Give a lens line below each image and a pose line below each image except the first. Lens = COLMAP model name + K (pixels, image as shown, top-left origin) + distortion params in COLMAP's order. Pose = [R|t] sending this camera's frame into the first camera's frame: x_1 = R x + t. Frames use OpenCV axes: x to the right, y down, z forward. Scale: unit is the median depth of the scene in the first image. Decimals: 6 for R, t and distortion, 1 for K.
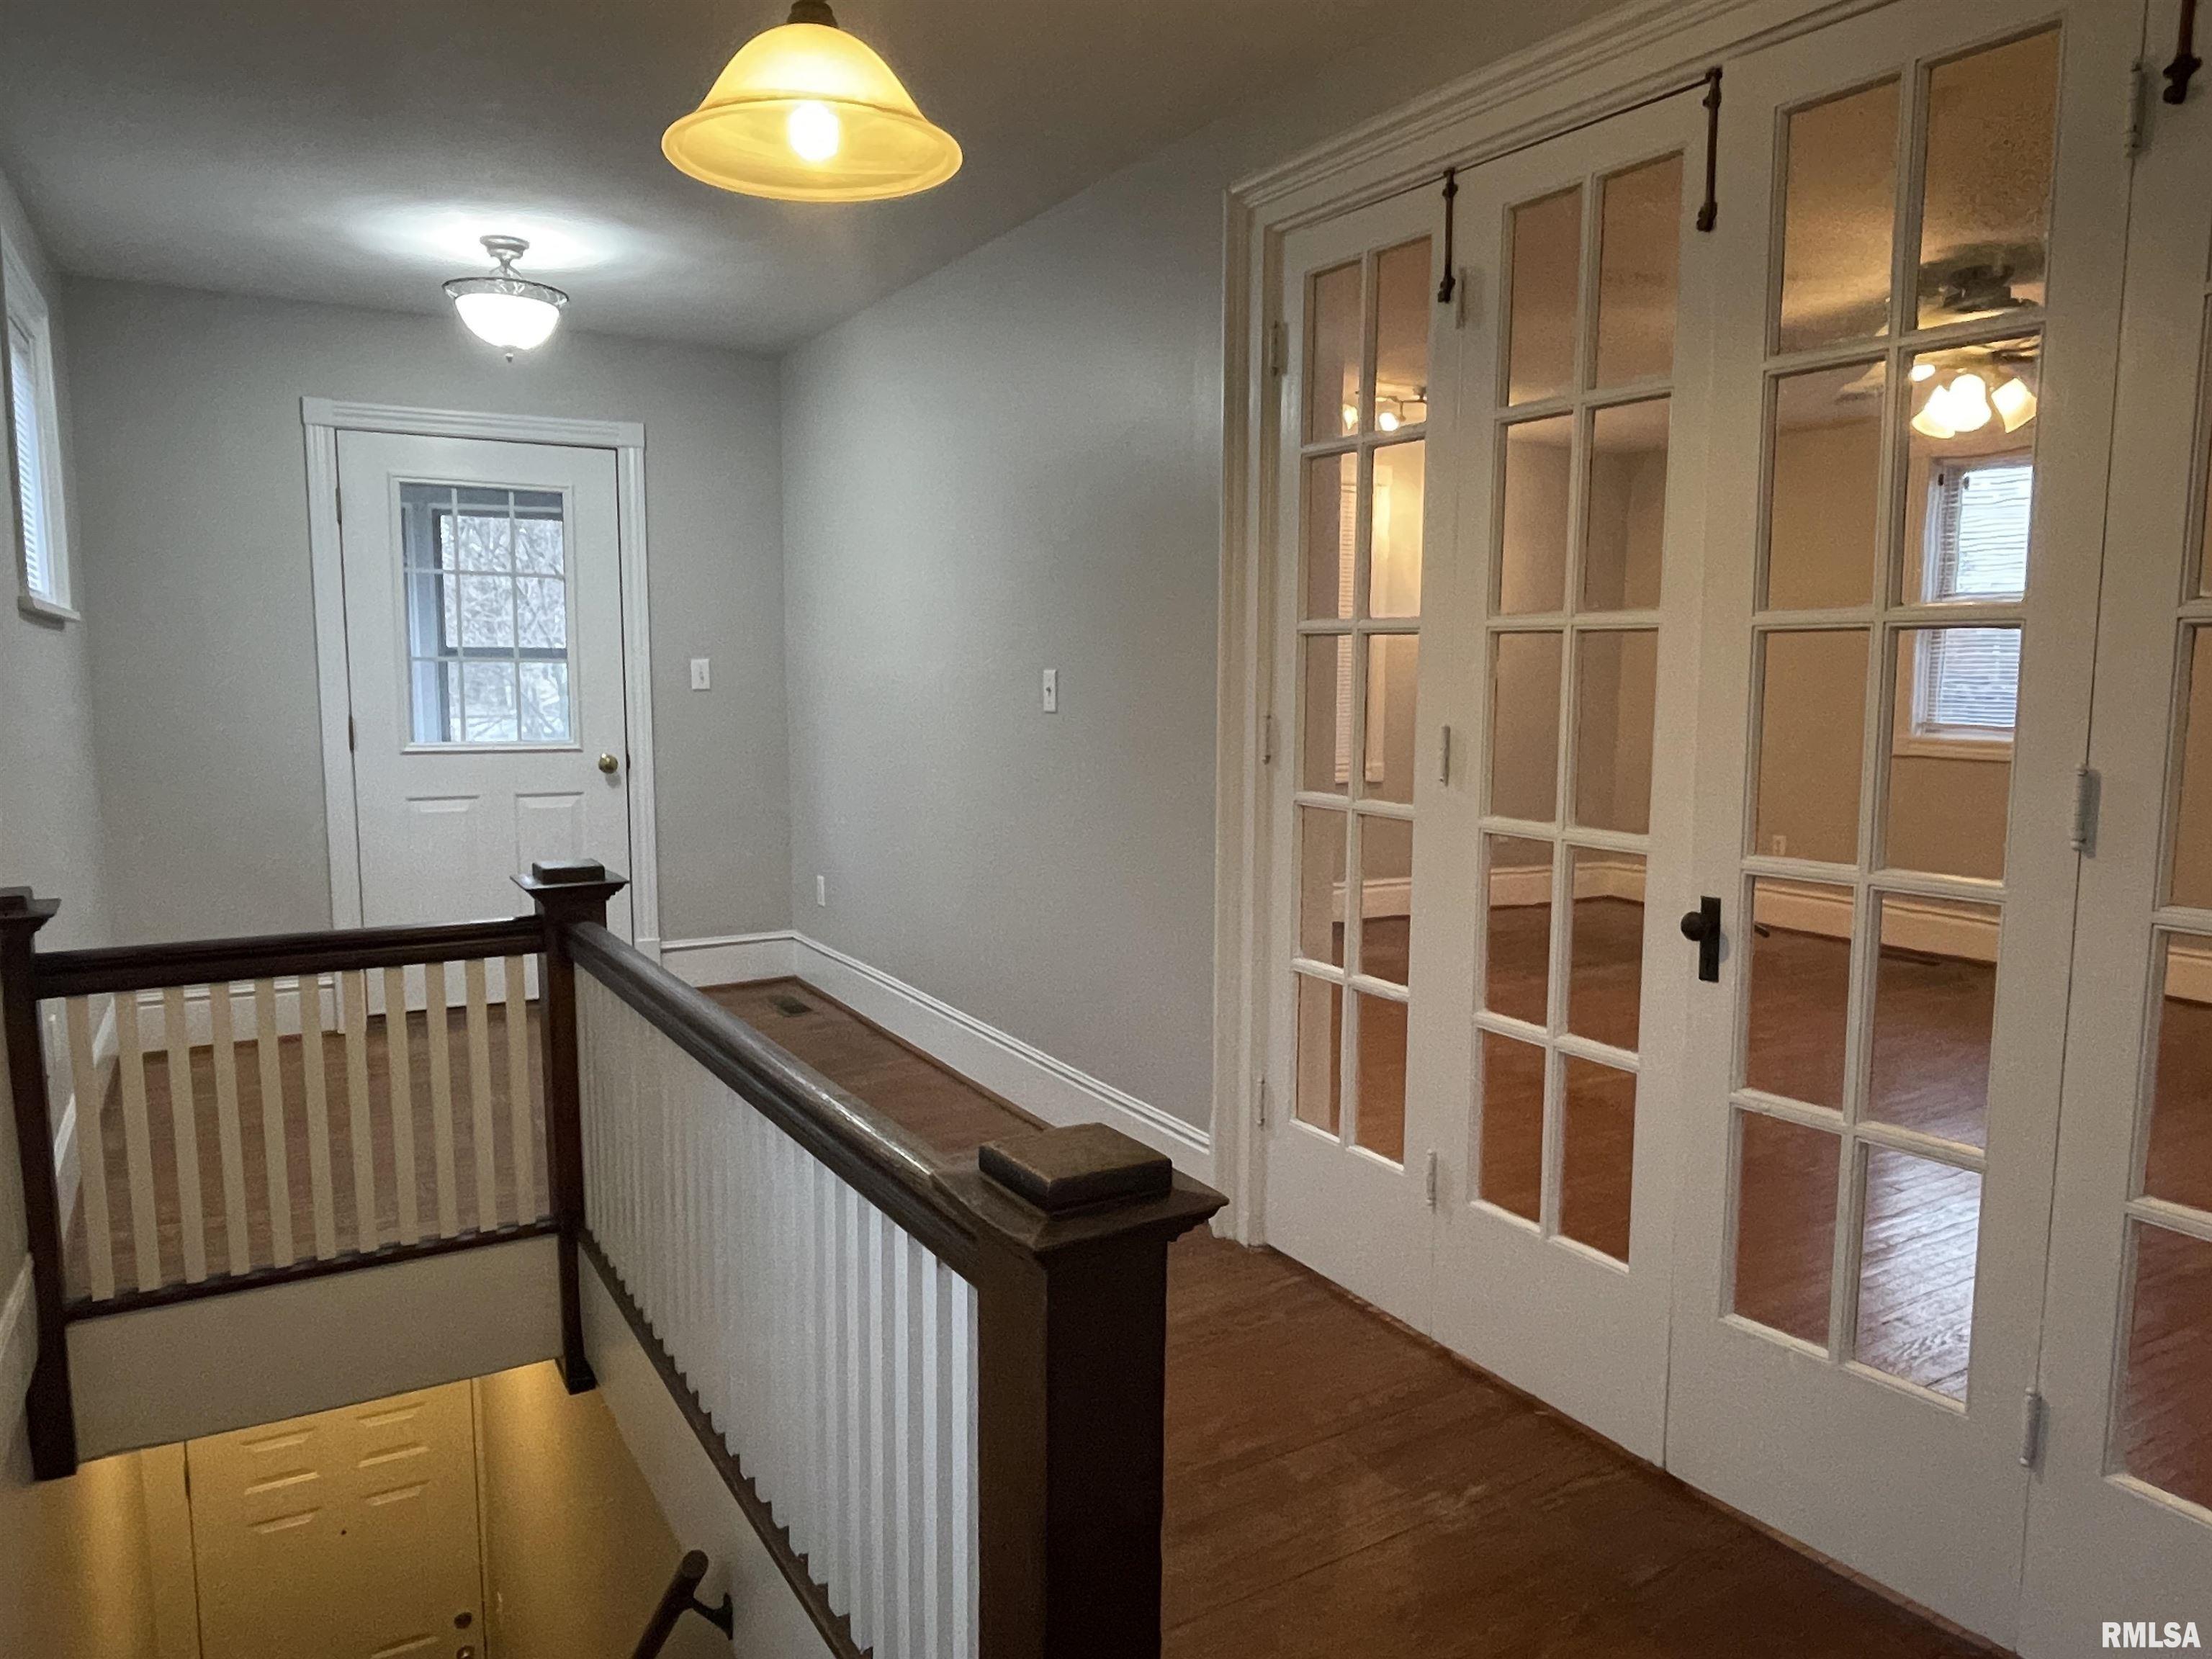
lens RADIAL K [[1472.7, 0, 1106.0], [0, 1472.7, 829.5], [0, 0, 1]] dist [0.000697, 0.000024]
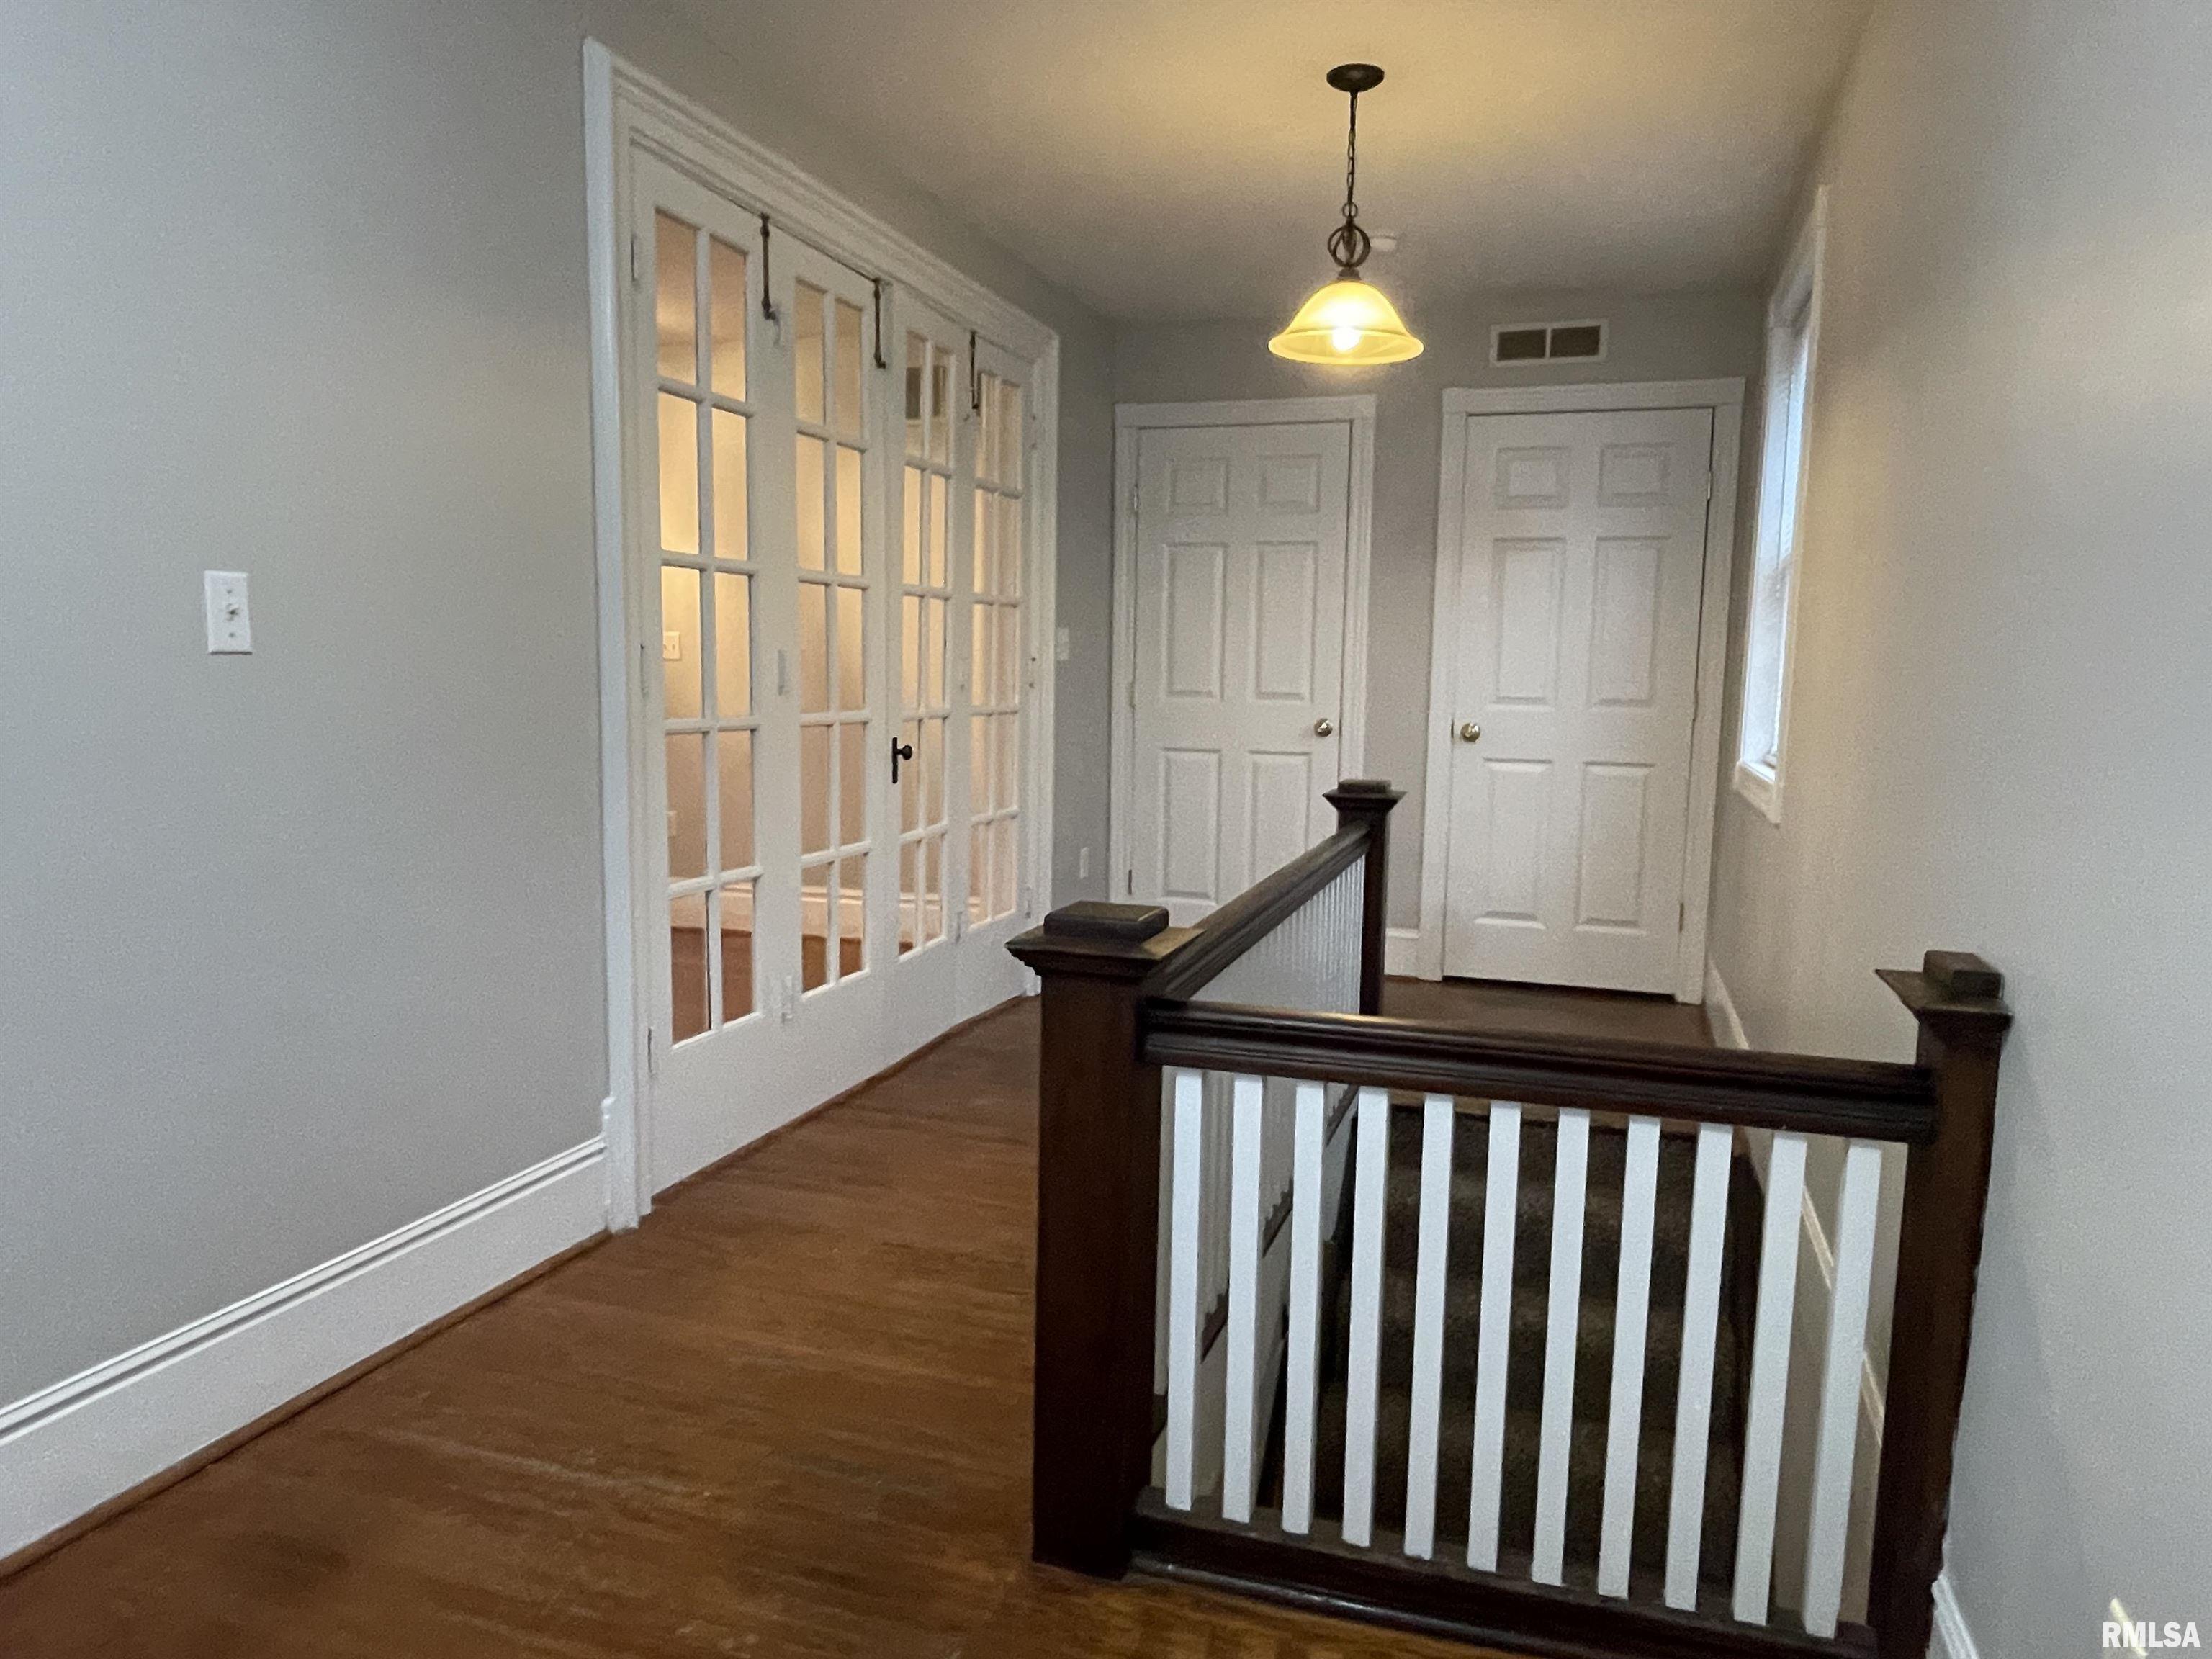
lens RADIAL K [[1472.7, 0, 1106.0], [0, 1472.7, 829.5], [0, 0, 1]] dist [0.000697, 0.000024]
pose [[-0.656375, -0.104408, 0.747175, -0.948765], [0.067301, 0.978326, 0.195831, -0.148781], [-0.751427, 0.178824, -0.635122, 1.631466]]
